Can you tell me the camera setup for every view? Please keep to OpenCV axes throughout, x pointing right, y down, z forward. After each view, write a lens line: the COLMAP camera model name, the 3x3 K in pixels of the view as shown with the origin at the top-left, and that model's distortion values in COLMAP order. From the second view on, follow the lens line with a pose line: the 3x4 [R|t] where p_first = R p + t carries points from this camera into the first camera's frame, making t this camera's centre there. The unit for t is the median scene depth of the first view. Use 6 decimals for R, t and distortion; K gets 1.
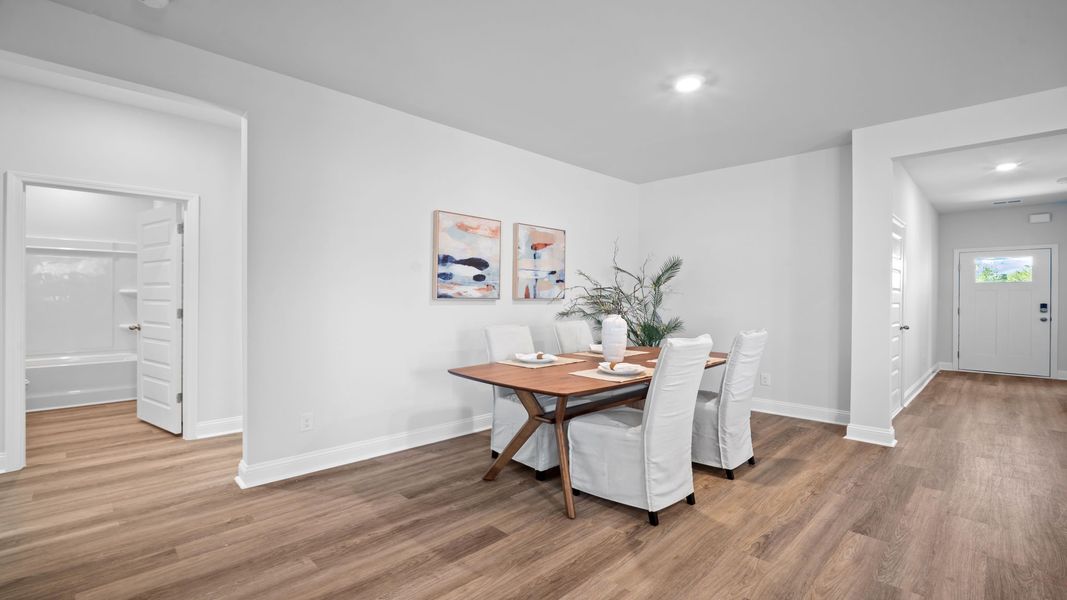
lens RADIAL K [[471.1, 0, 536.3], [0, 471.1, 299.6], [0, 0, 1]] dist [-0.001444, 0.000616]
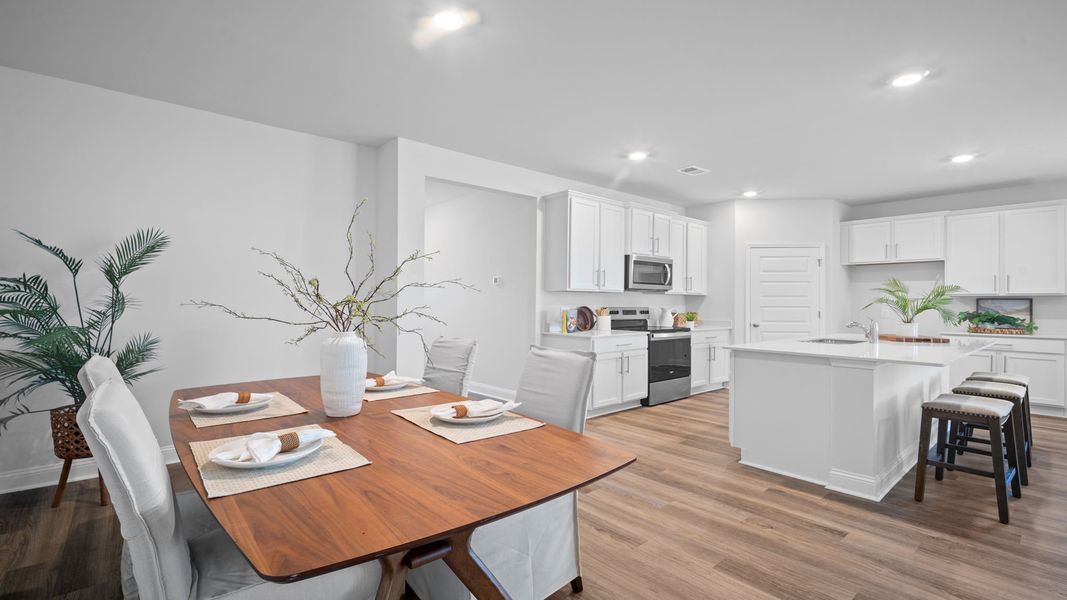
lens RADIAL K [[471.1, 0, 536.3], [0, 471.1, 299.6], [0, 0, 1]] dist [-0.001444, 0.000616]
pose [[0.068315, 0.000203, 0.997664, -0.330017], [0.002098, 0.999998, -0.000347, -0.004824], [-0.997662, 0.002116, 0.068314, 0.625802]]
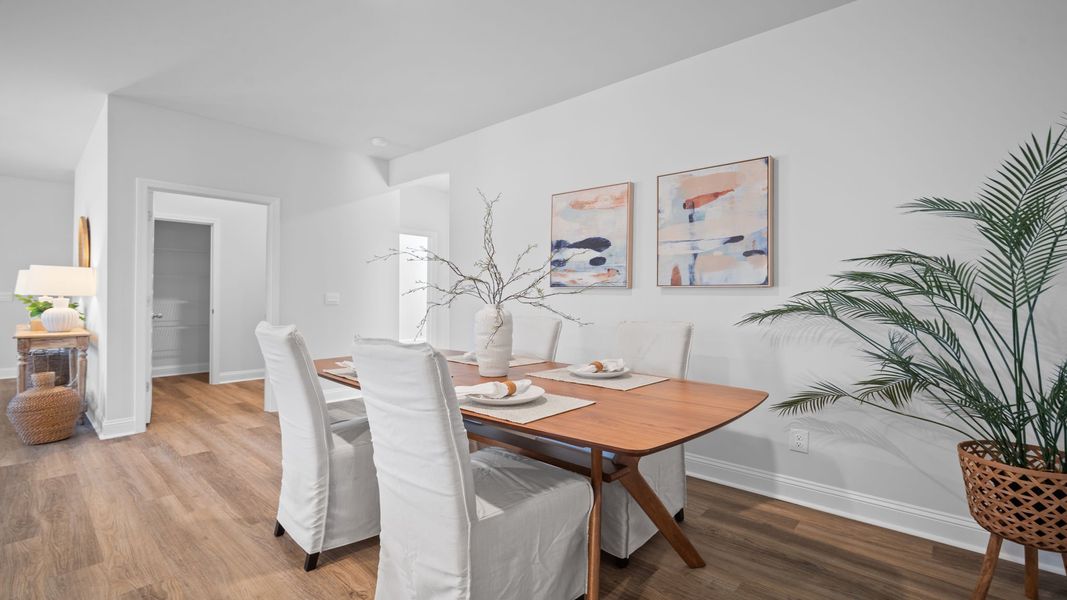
lens RADIAL K [[474.3, 0, 536.8], [0, 474.3, 294.9], [0, 0, 1]] dist [-0.003517, -0.000031]
pose [[0.044956, -0.009934, -0.998940, 0.710690], [-0.012903, 0.999861, -0.010524, 0.022278], [0.998906, 0.013362, 0.044821, 0.882896]]
